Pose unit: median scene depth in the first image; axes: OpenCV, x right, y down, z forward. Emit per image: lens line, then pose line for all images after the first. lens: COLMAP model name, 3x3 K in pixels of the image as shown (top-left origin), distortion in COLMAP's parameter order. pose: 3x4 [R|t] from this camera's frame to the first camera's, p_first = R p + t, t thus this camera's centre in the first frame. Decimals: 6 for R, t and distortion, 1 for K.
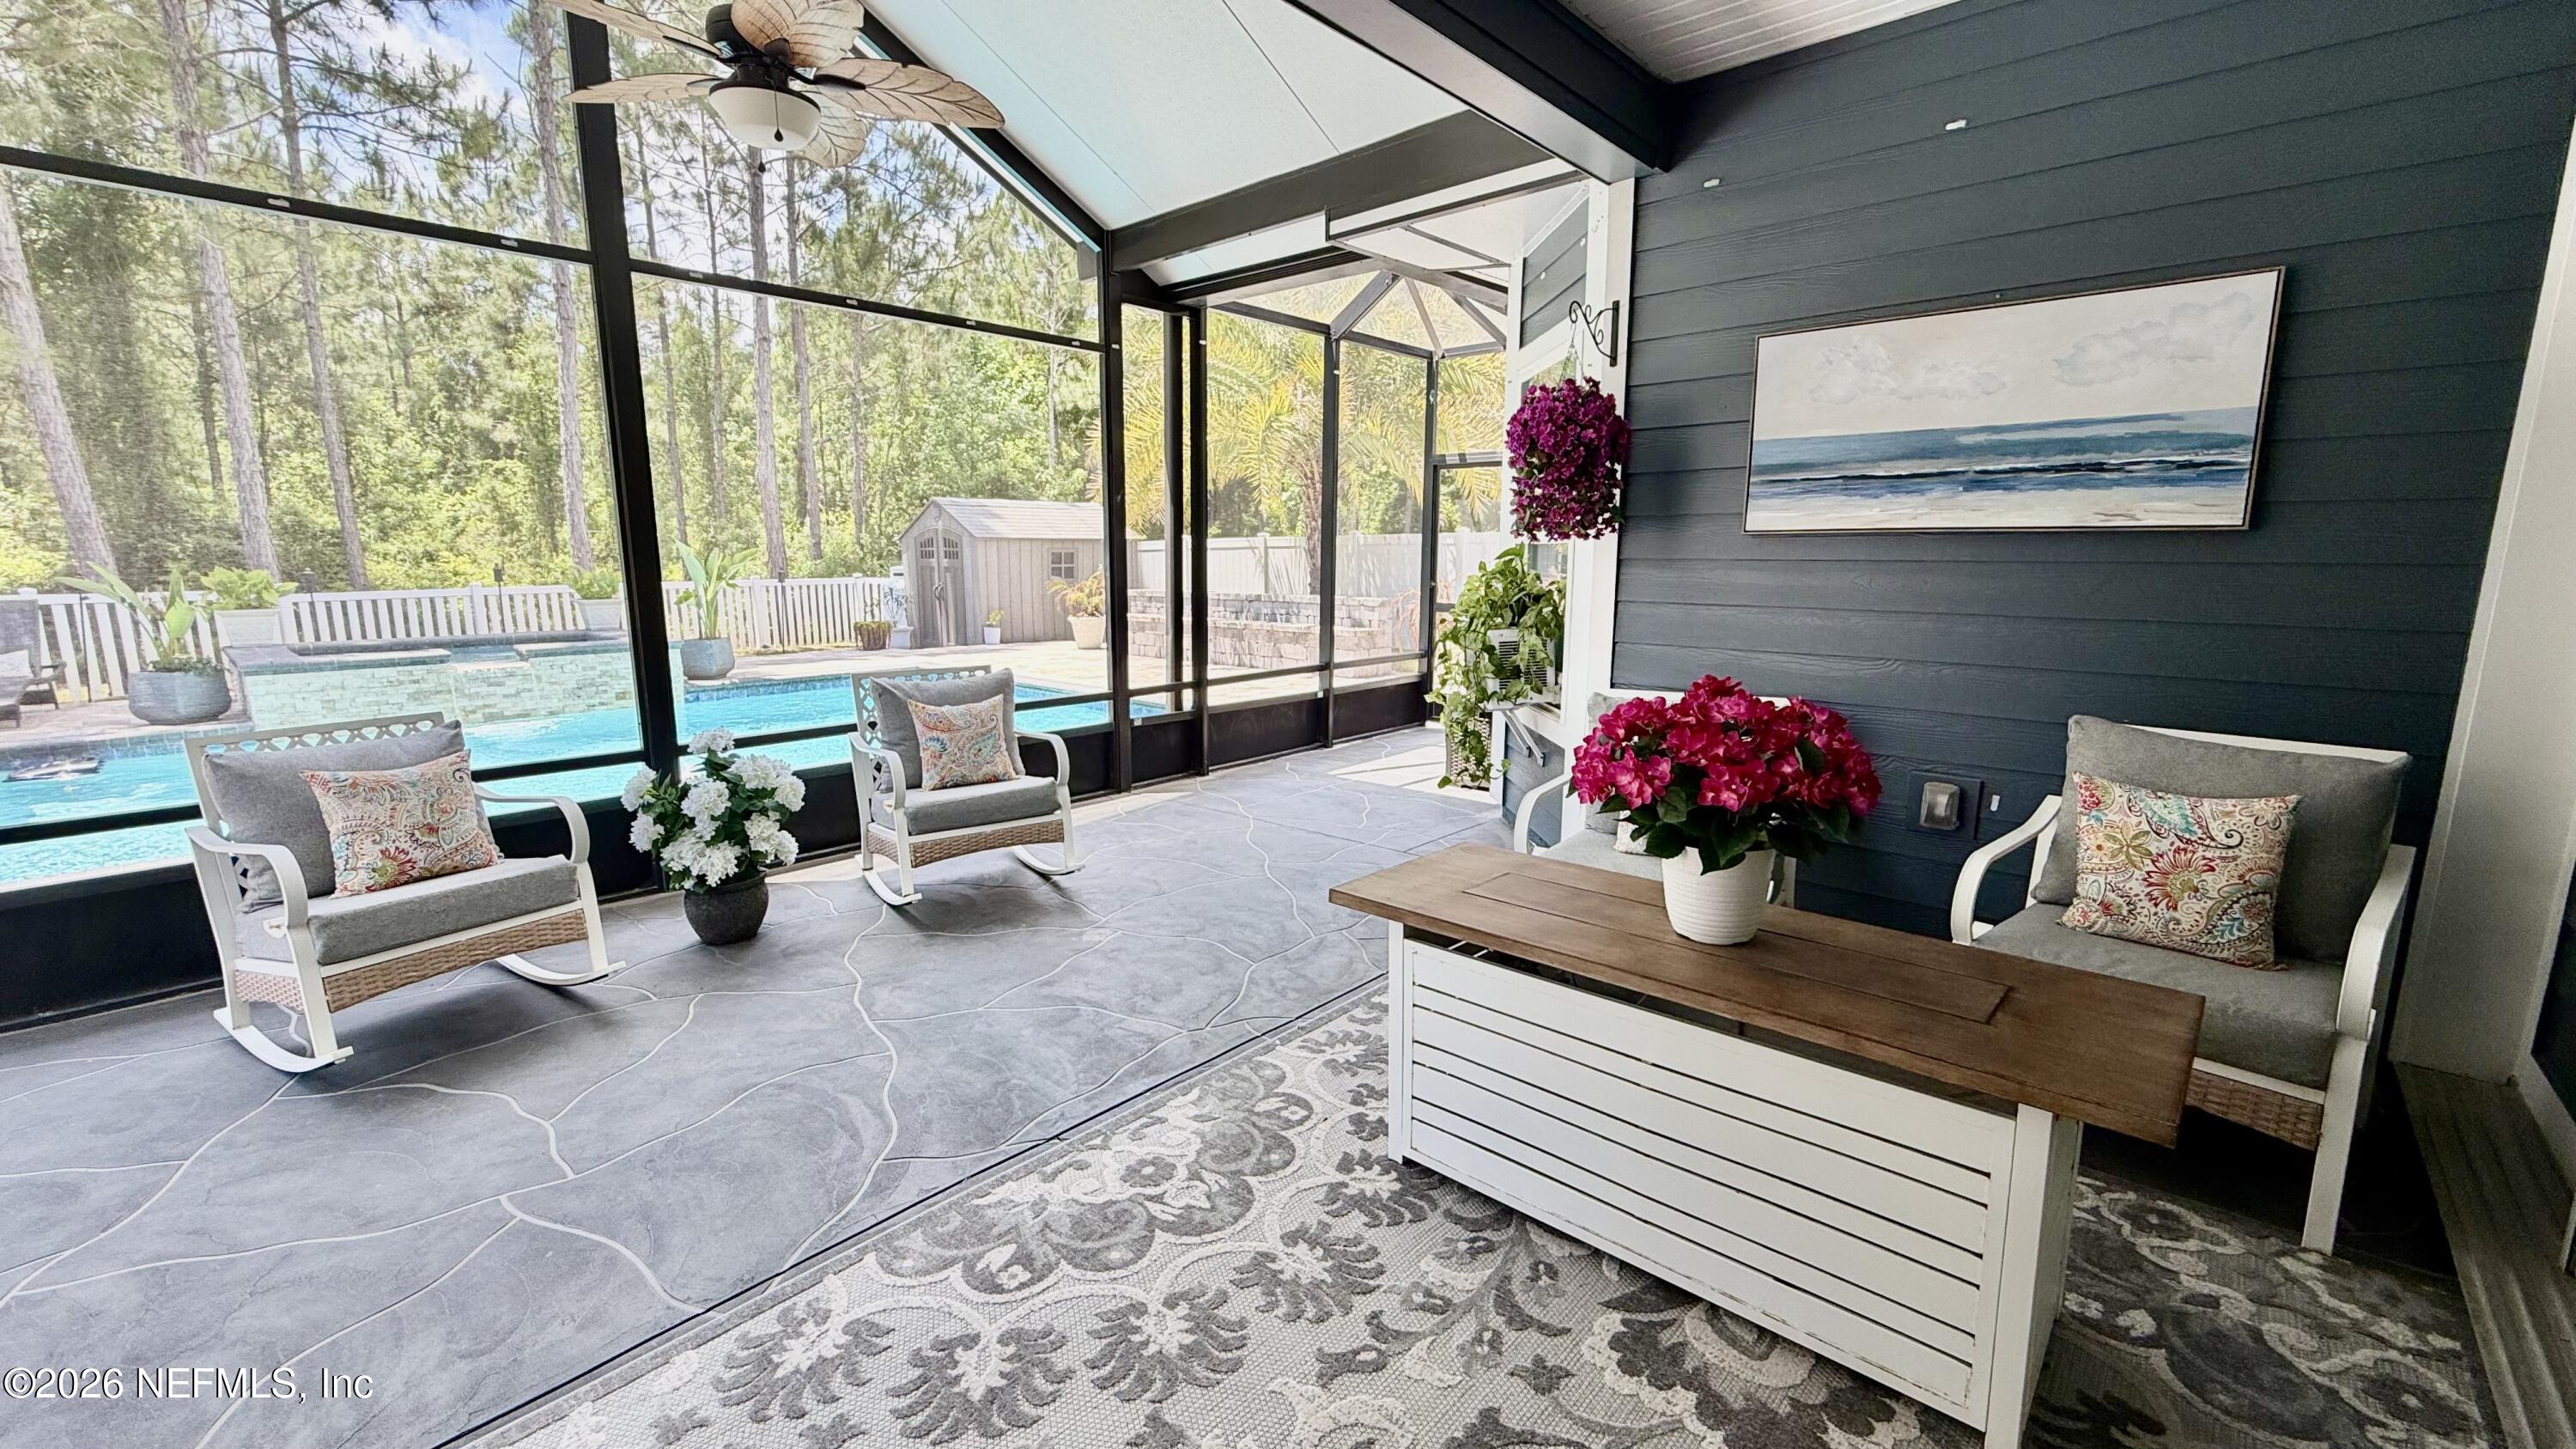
lens RADIAL K [[1028.4, 0, 1292.1], [0, 1028.4, 729.8], [0, 0, 1]] dist [0.001941, -0.000019]
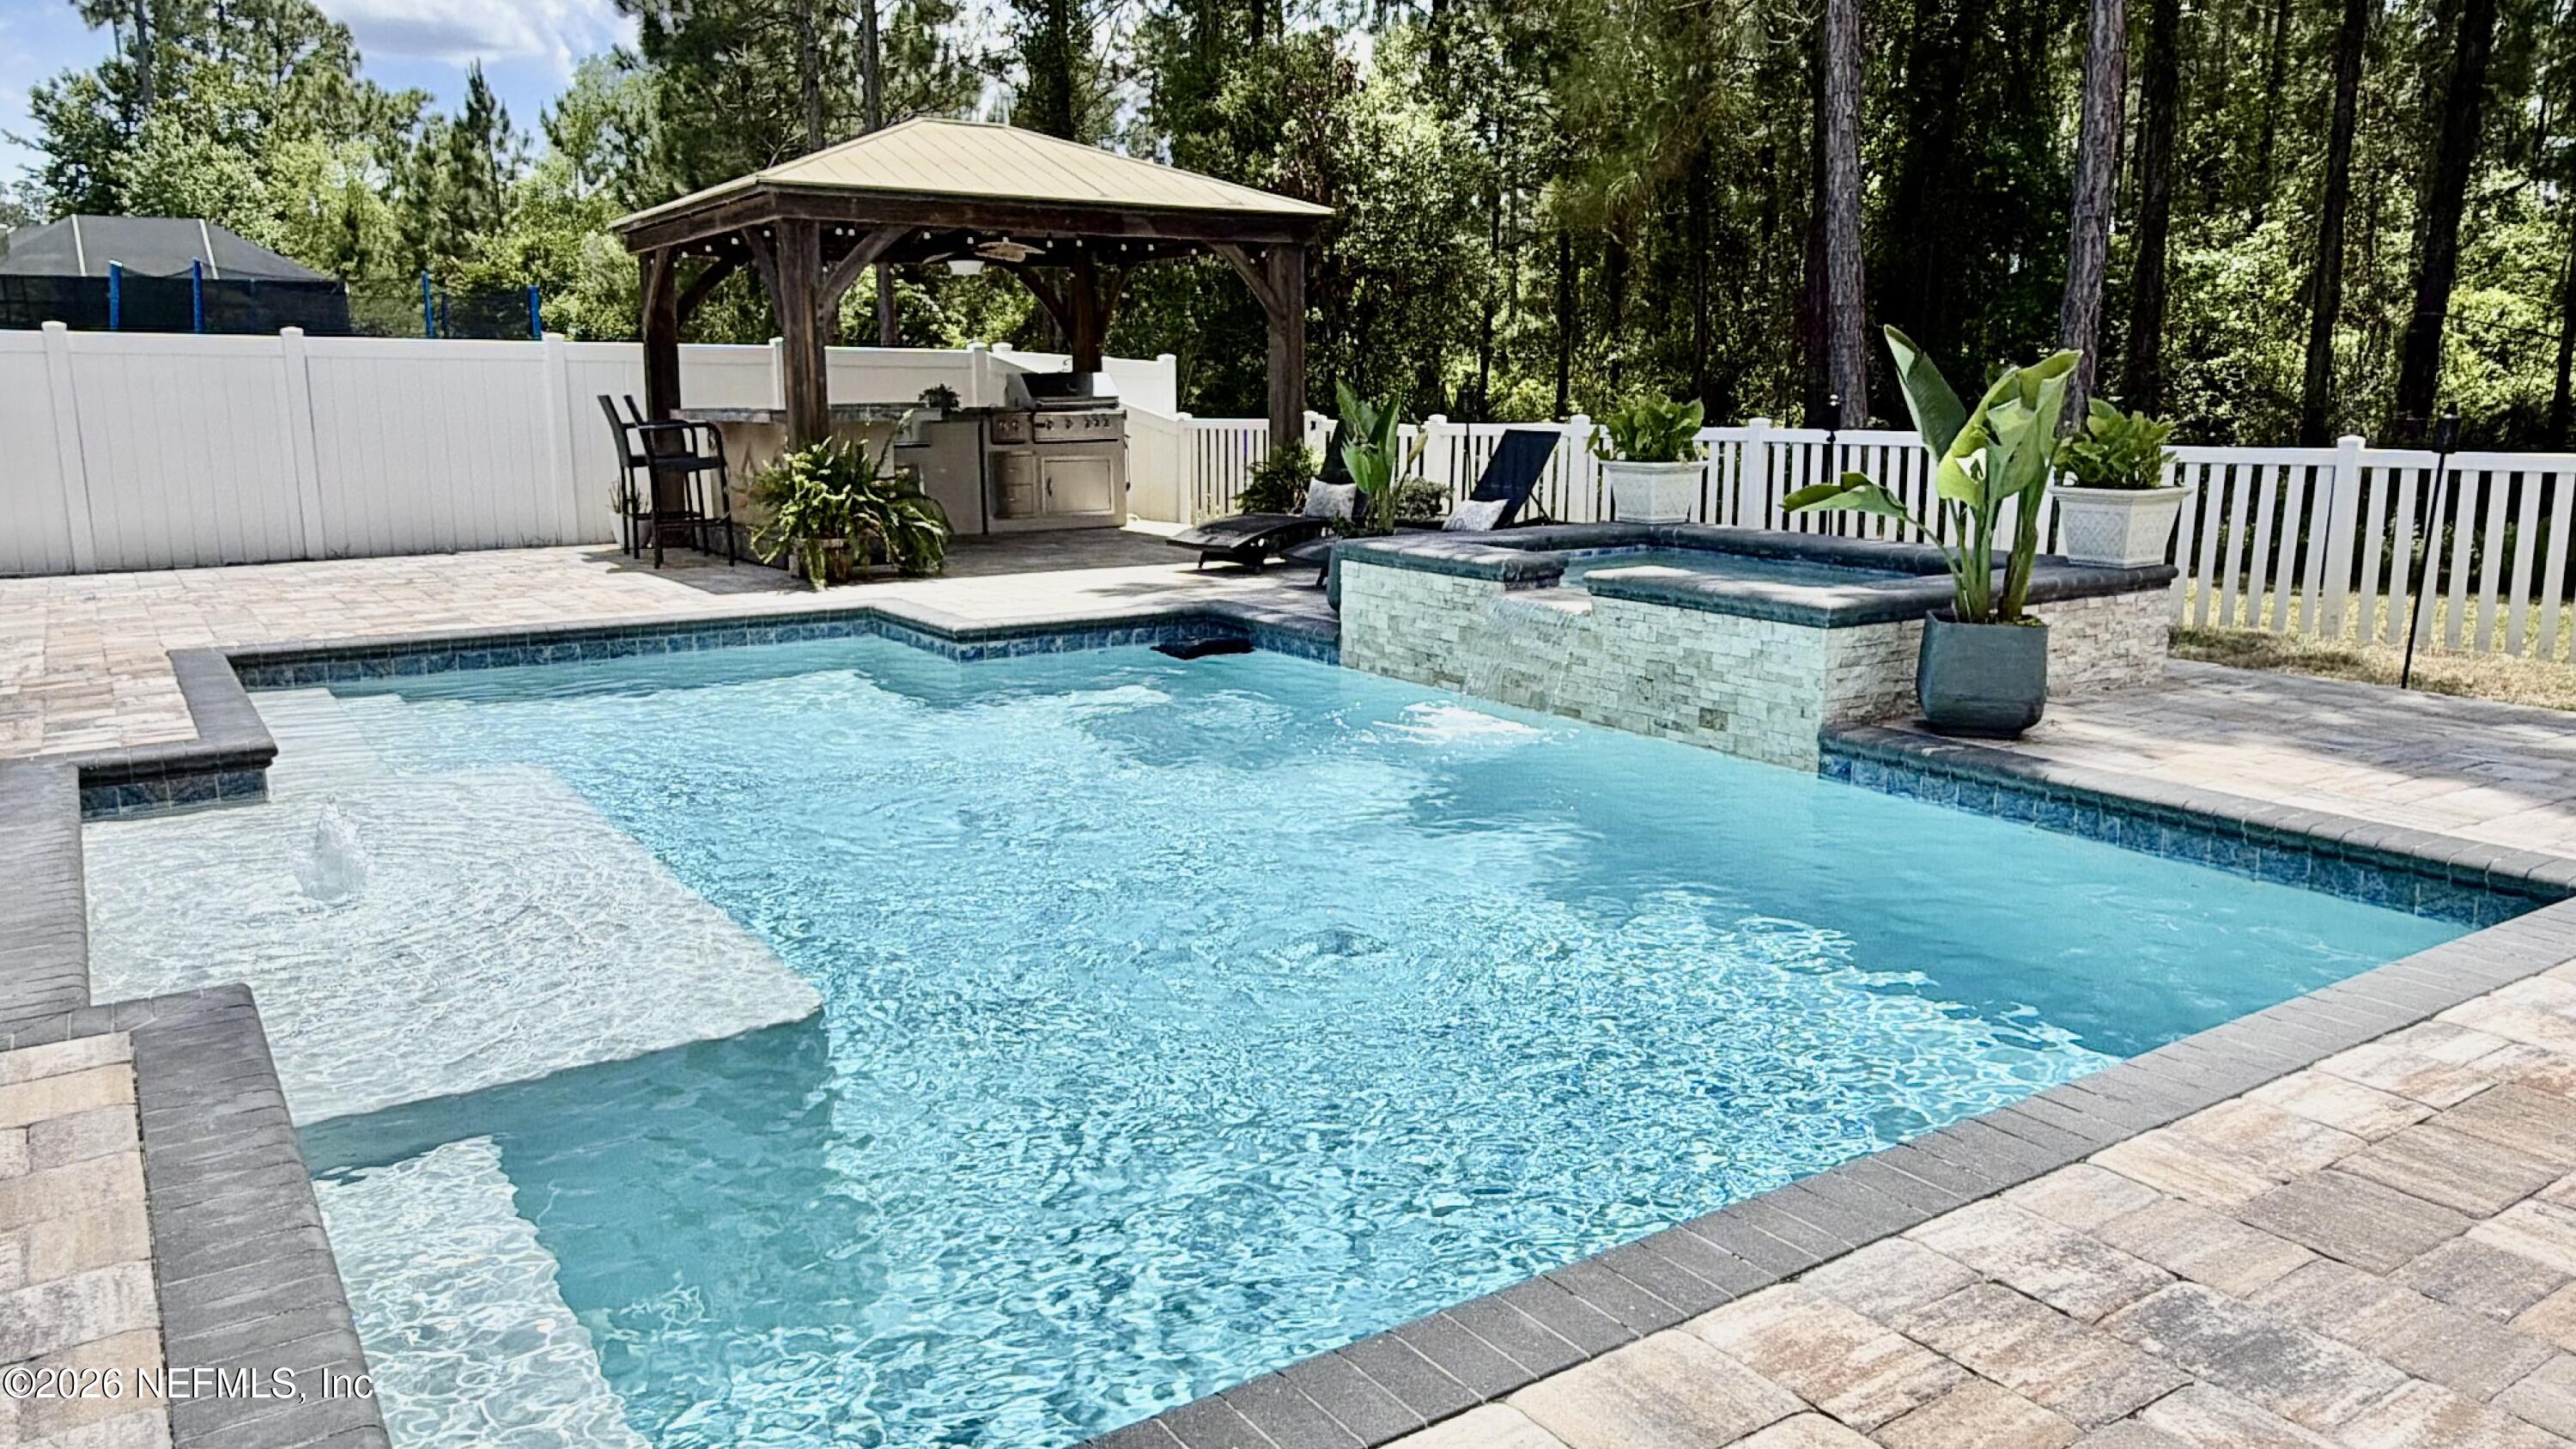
lens RADIAL K [[1814.3, 0, 1288.0], [0, 1814.3, 724.5], [0, 0, 1]] dist [-0.002684, -0.001102]
pose [[-0.249855, 0.186613, -0.950130, 0.151252], [-0.163567, 0.959017, 0.231372, -0.347094], [0.954368, 0.213219, -0.209091, 2.029105]]
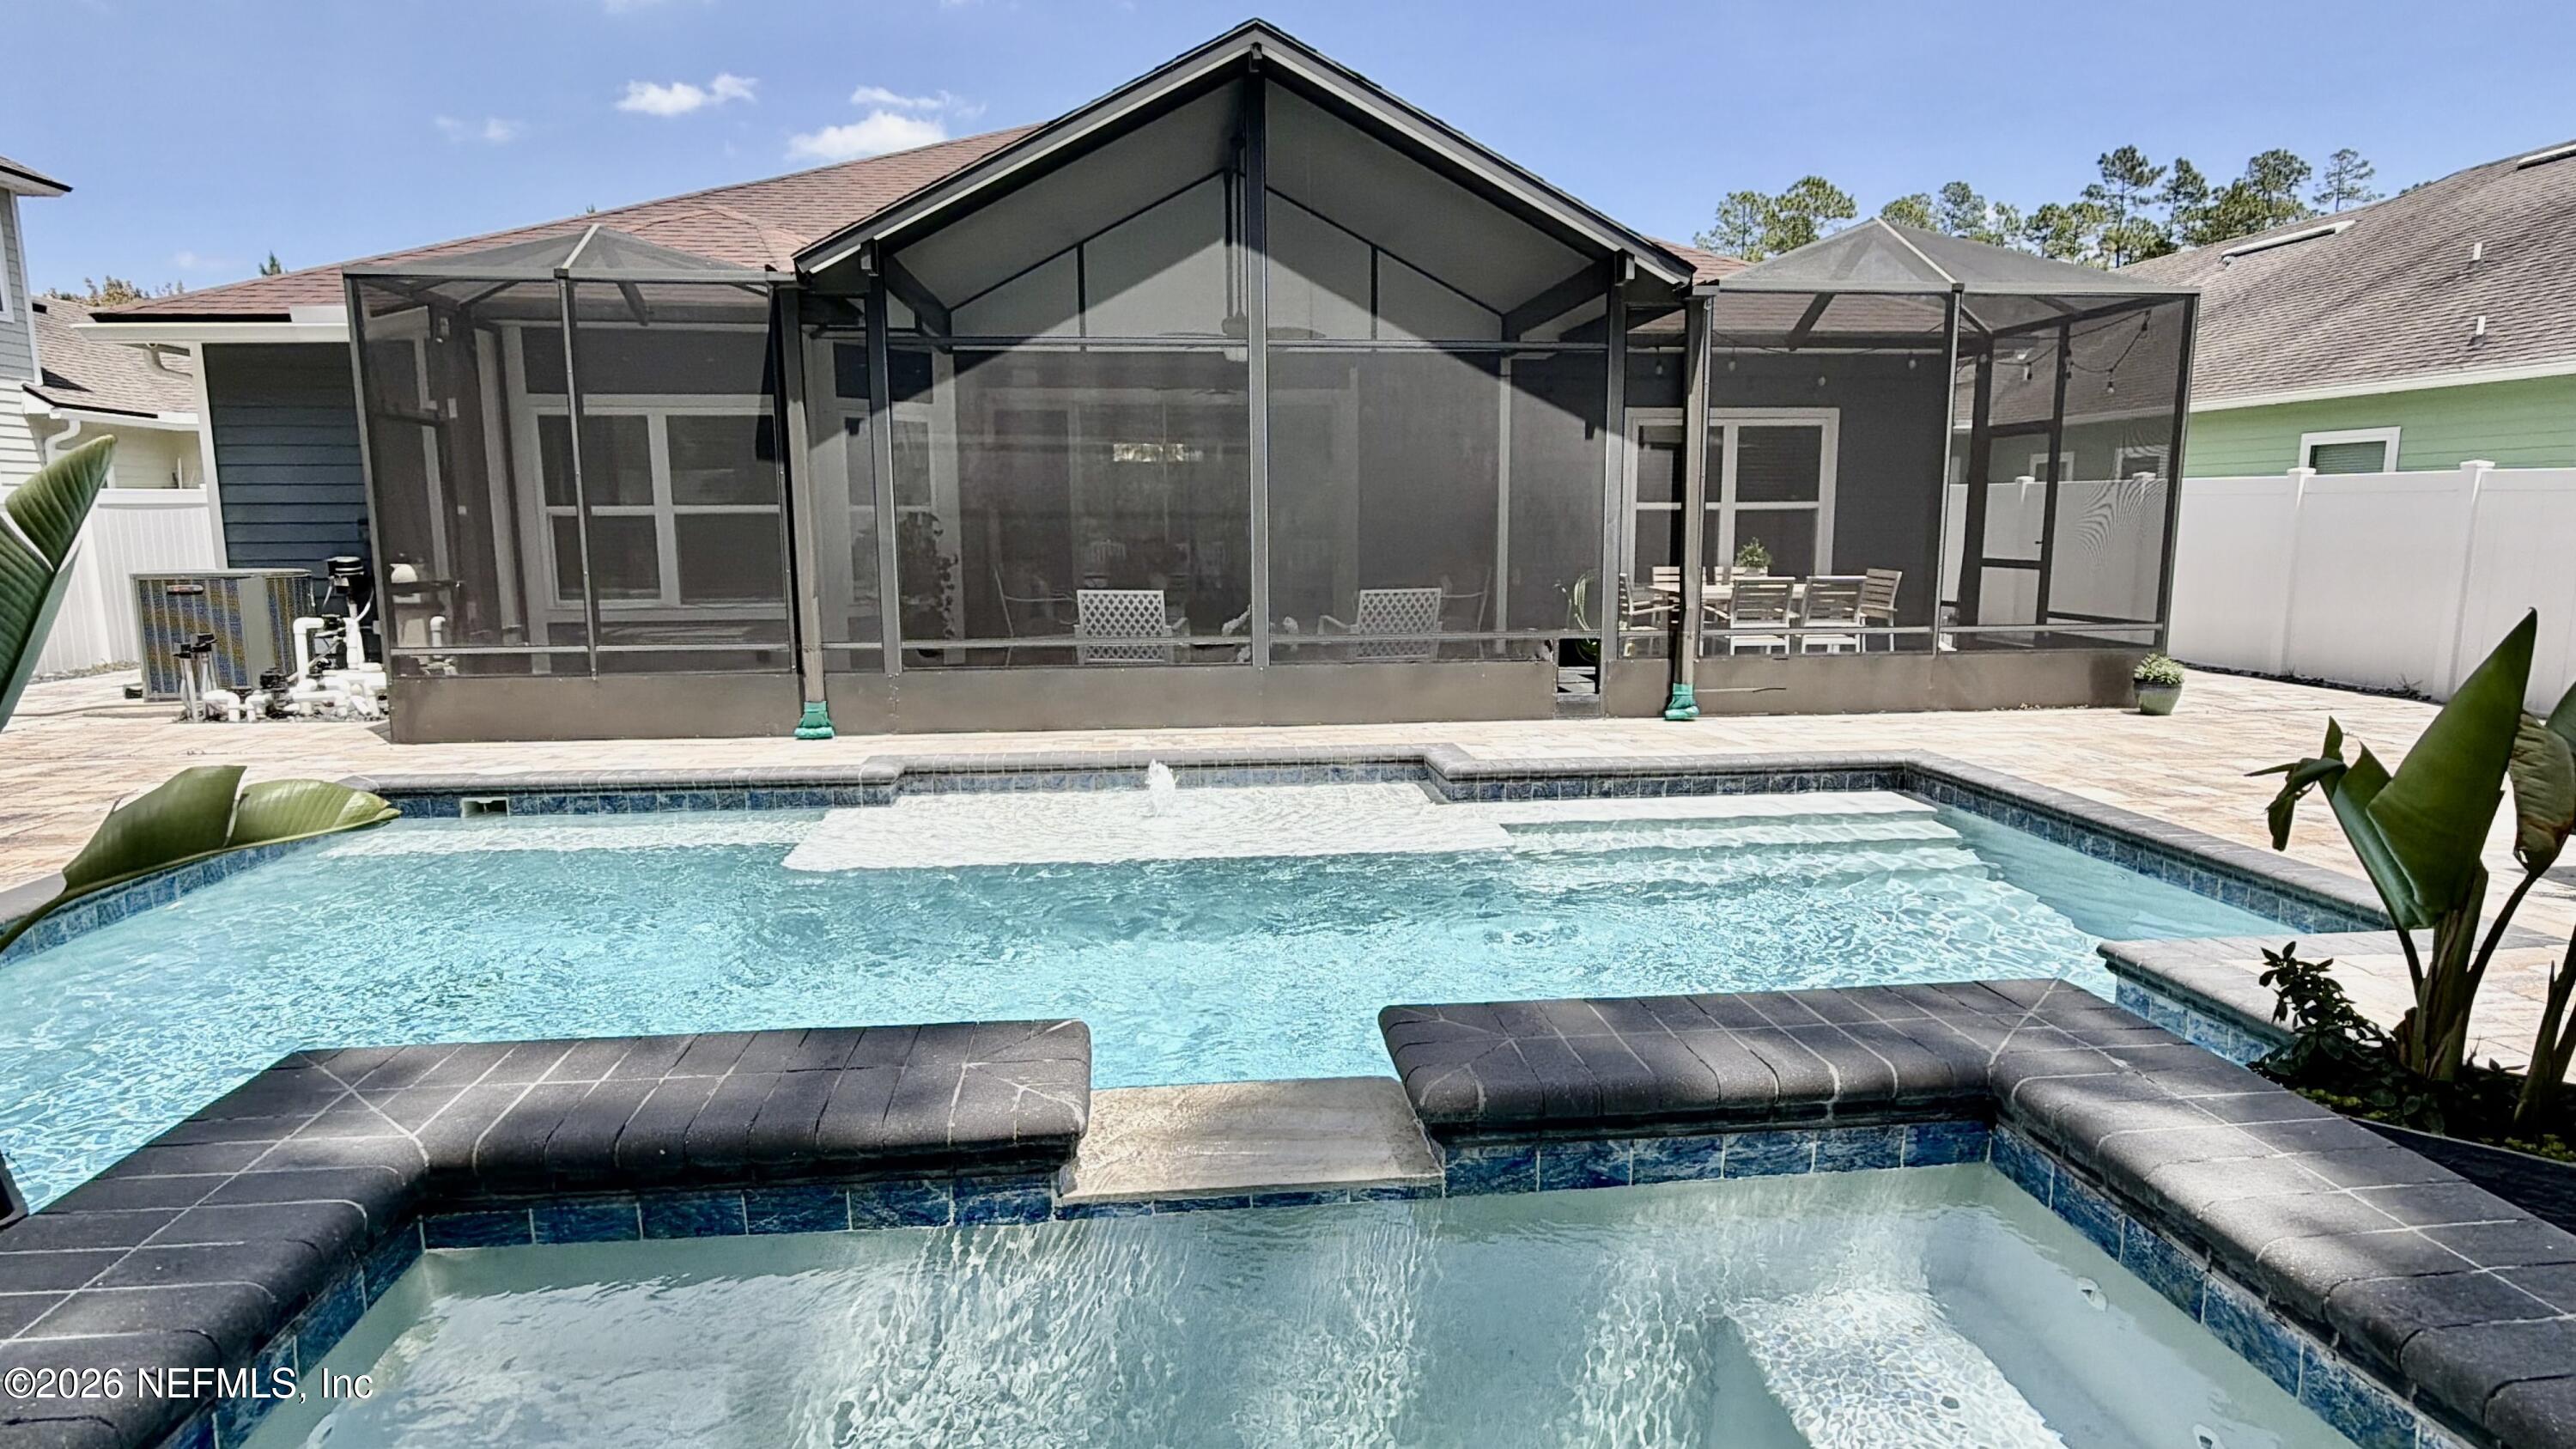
lens RADIAL K [[1374.1, 0, 1287.6], [0, 1374.1, 732.6], [0, 0, 1]] dist [-0.000410, 0.000077]
pose [[-0.742284, -0.100367, 0.662527, -1.803990], [0.120684, 0.952527, 0.279512, -0.379049], [-0.659129, 0.287433, -0.694933, 2.184814]]
